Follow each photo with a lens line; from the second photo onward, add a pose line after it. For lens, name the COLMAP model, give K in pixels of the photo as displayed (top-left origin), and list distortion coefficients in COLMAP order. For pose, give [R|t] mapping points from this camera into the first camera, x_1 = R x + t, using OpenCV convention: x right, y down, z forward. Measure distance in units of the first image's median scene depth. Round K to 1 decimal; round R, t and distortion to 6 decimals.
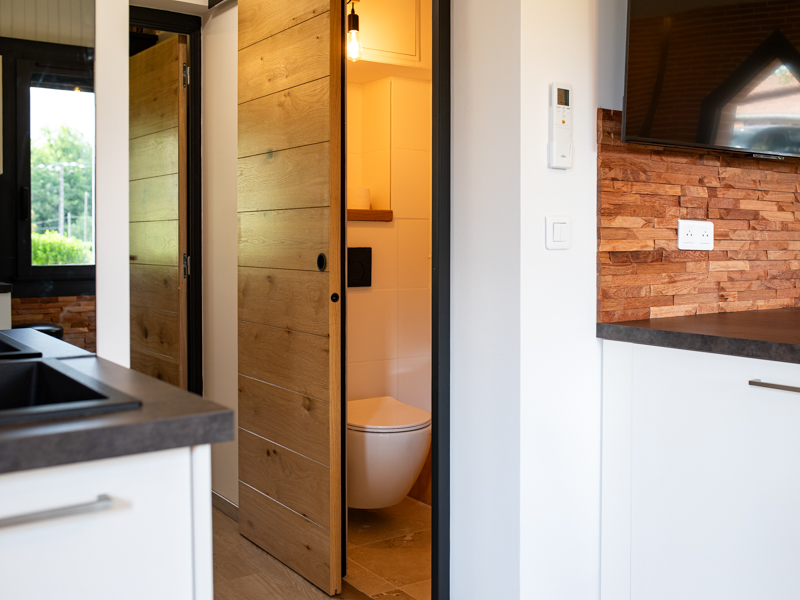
lens RADIAL K [[863.2, 0, 400.0], [0, 863.2, 300.0], [0, 0, 1]] dist [-0.062883, 0.006427]
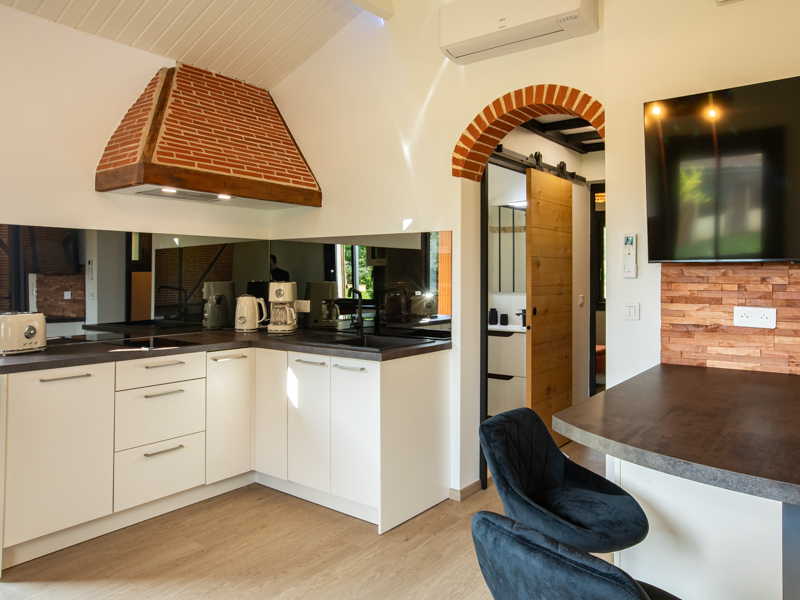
lens RADIAL K [[562.6, 0, 396.8], [0, 562.6, 286.7], [0, 0, 1]] dist [-0.059315, 0.066560]
pose [[0.288144, 0.017856, -0.957421, 0.902167], [-0.061652, 0.998098, 0.000060, -0.074952], [0.955600, 0.059010, 0.288696, 0.106834]]
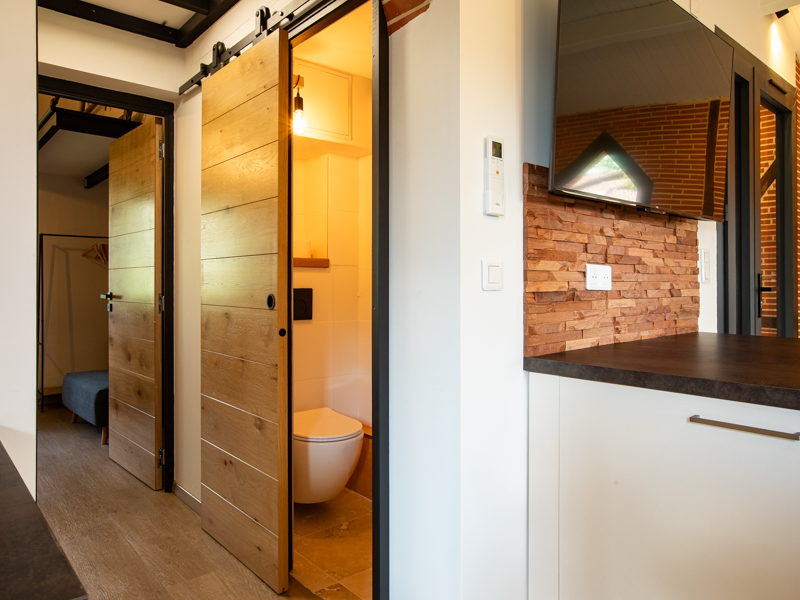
lens RADIAL K [[562.6, 0, 396.8], [0, 562.6, 286.7], [0, 0, 1]] dist [-0.059315, 0.066560]
pose [[0.992400, -0.002628, 0.123024, -0.015891], [0.010251, 0.998062, -0.061370, -0.016124], [-0.122625, 0.062165, 0.990504, 0.236575]]
